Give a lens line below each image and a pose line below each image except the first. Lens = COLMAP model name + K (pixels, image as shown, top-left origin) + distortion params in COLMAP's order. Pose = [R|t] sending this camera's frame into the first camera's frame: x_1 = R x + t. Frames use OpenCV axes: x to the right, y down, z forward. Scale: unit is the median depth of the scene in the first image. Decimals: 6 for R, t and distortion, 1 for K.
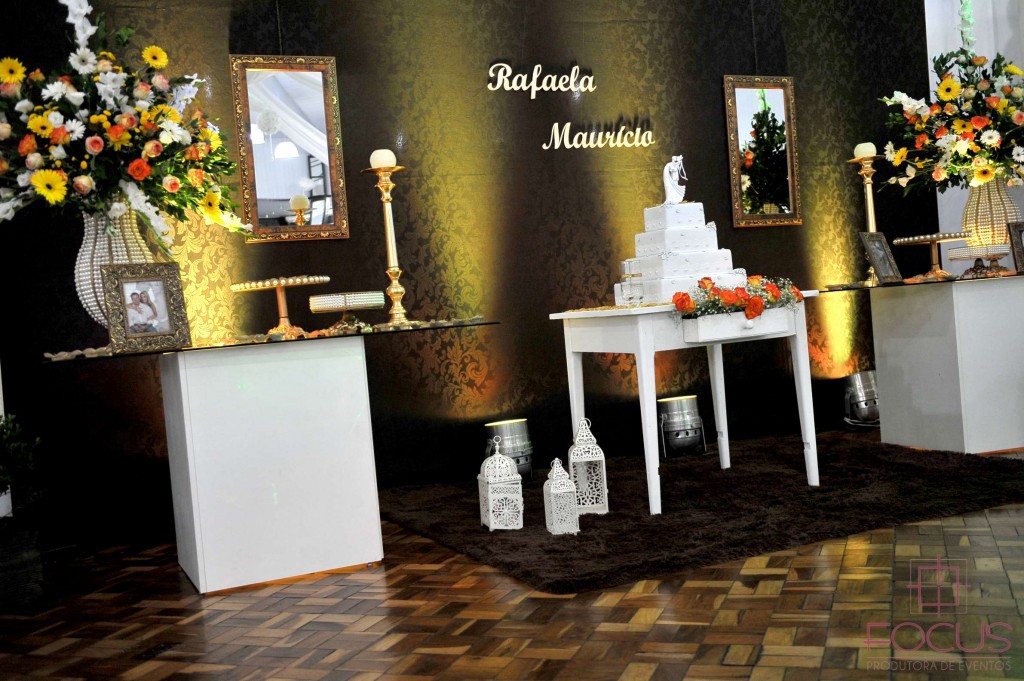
lens RADIAL K [[1066.8, 0, 509.8], [0, 1066.8, 345.5], [0, 0, 1]] dist [0.005178, 0.015670]
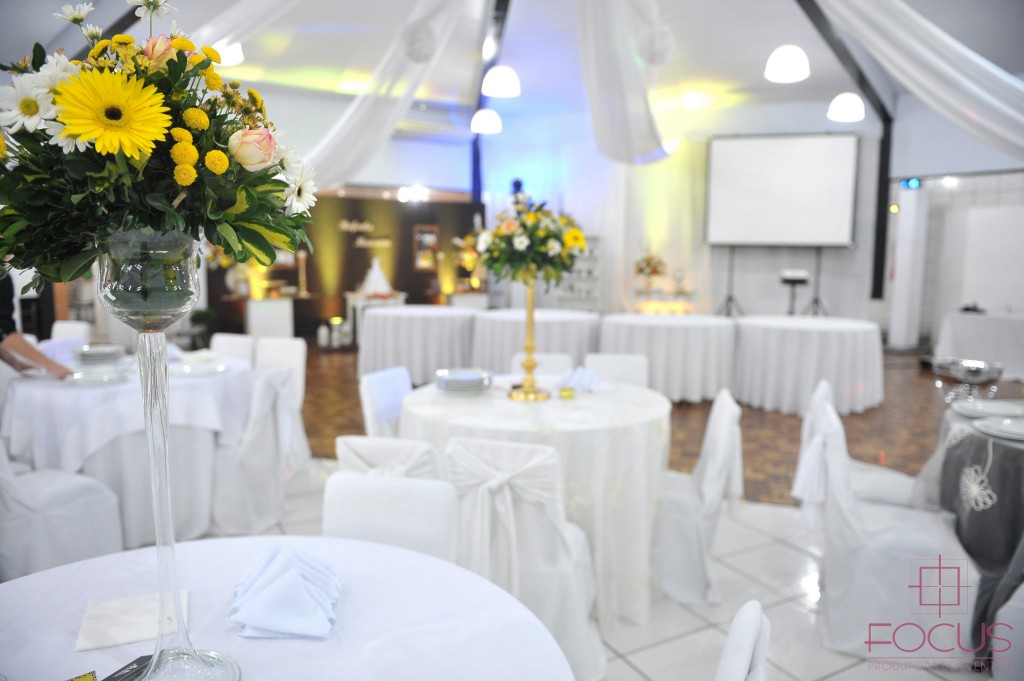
lens RADIAL K [[703.5, 0, 512.0], [0, 703.5, 340.5], [0, 0, 1]] dist [-0.058122, -0.000588]
pose [[0.993978, 0.085787, 0.068174, 0.441142], [-0.091538, 0.992057, 0.086273, -0.124624], [-0.060231, -0.091994, 0.993936, -1.454331]]
